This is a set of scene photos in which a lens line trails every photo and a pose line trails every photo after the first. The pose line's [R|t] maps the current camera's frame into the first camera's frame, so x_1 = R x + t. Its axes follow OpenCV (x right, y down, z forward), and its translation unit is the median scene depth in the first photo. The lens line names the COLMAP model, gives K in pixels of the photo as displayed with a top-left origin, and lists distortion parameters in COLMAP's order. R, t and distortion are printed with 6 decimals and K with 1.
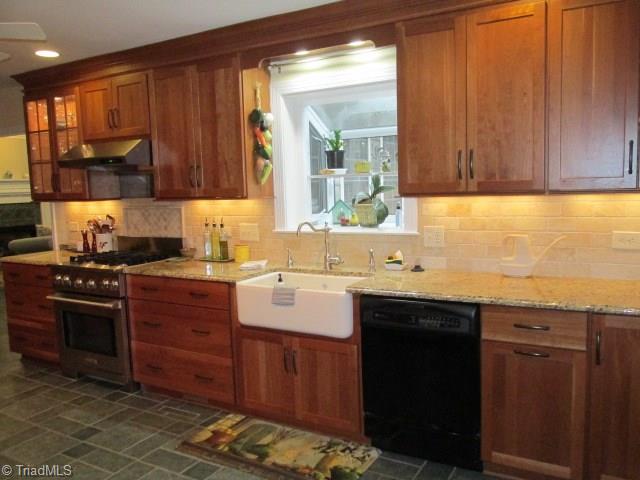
lens RADIAL K [[535.4, 0, 326.1], [0, 535.4, 245.6], [0, 0, 1]] dist [-0.026339, 0.012252]
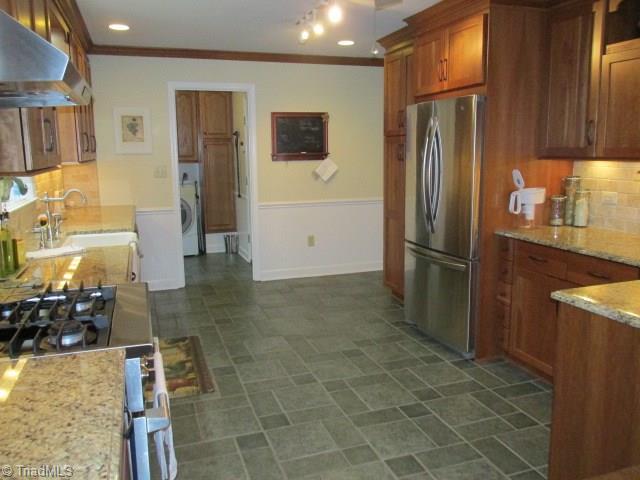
lens RADIAL K [[535.4, 0, 320.9], [0, 535.4, 226.8], [0, 0, 1]] dist [-0.026339, 0.012252]
pose [[-0.748004, -0.058526, 0.661109, -1.031124], [0.109540, 0.971557, 0.209946, -0.135154], [-0.654593, 0.229458, -0.720318, 1.405565]]
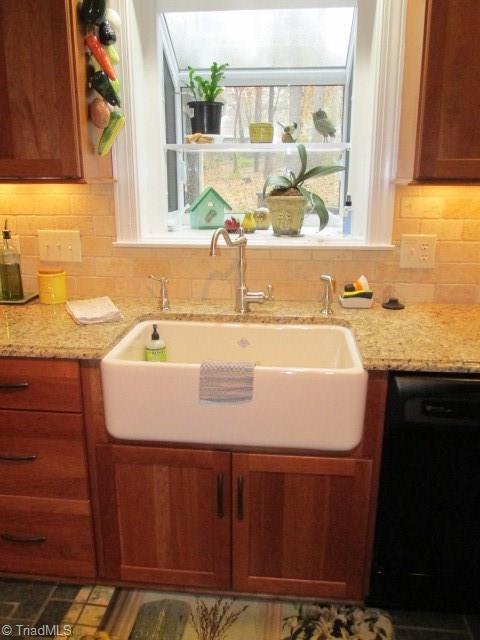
lens RADIAL K [[535.4, 0, 240.6], [0, 535.4, 321.8], [0, 0, 1]] dist [-0.026339, 0.012252]
pose [[0.912807, -0.077727, 0.400926, -0.232363], [0.017160, 0.988154, 0.152504, -0.033257], [-0.408031, -0.132327, 0.903328, 0.491850]]
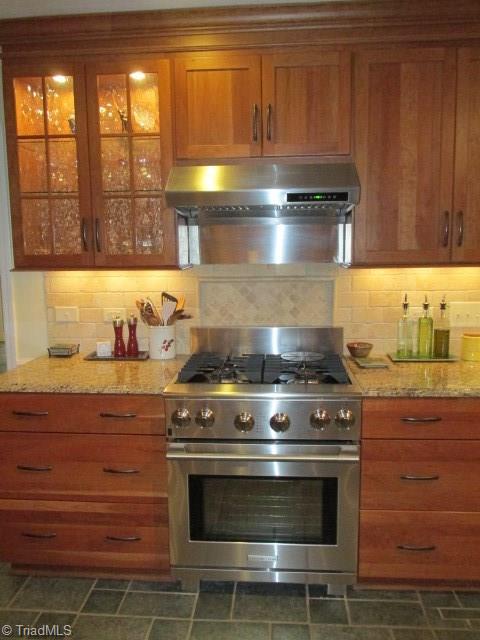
lens RADIAL K [[535.4, 0, 241.4], [0, 535.4, 322.8], [0, 0, 1]] dist [-0.026339, 0.012252]
pose [[0.902704, -0.040190, 0.428381, -0.804182], [0.037123, 0.999190, 0.015517, -0.042292], [-0.428657, 0.001896, 0.903465, 0.594068]]
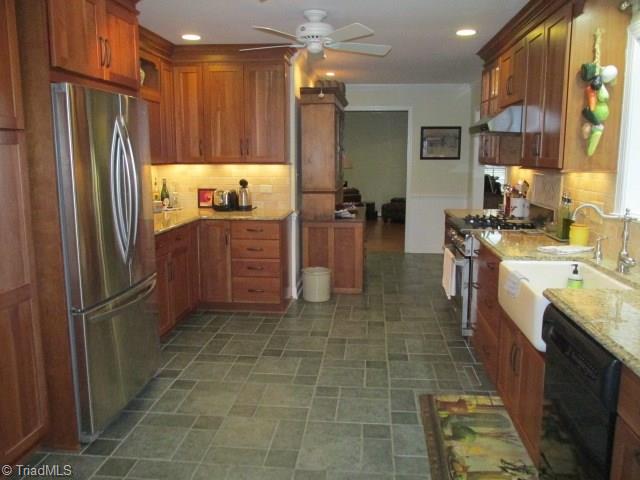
lens RADIAL K [[535.4, 0, 319.5], [0, 535.4, 240.4], [0, 0, 1]] dist [-0.026339, 0.012252]
pose [[0.403901, 0.171341, -0.898613, 0.507097], [-0.116849, 0.983920, 0.135086, -0.050712], [0.907309, 0.050441, 0.417428, 0.304453]]
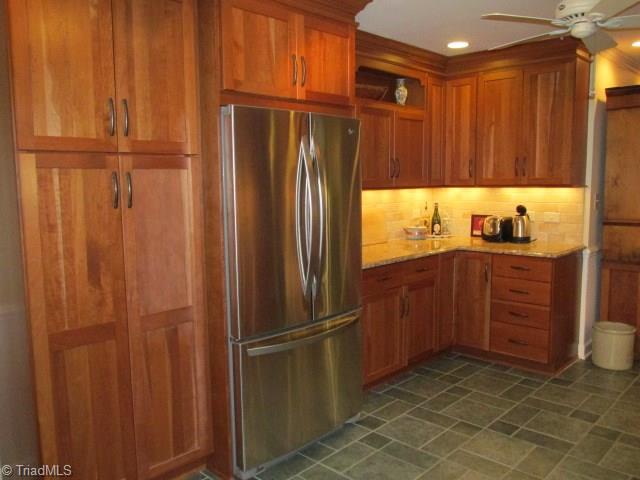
lens RADIAL K [[535.4, 0, 324.2], [0, 535.4, 240.7], [0, 0, 1]] dist [-0.026339, 0.012252]
pose [[-0.237843, 0.139382, -0.961251, 0.355781], [-0.090838, 0.982121, 0.164884, -0.075153], [0.967047, 0.126535, -0.220929, 0.583047]]
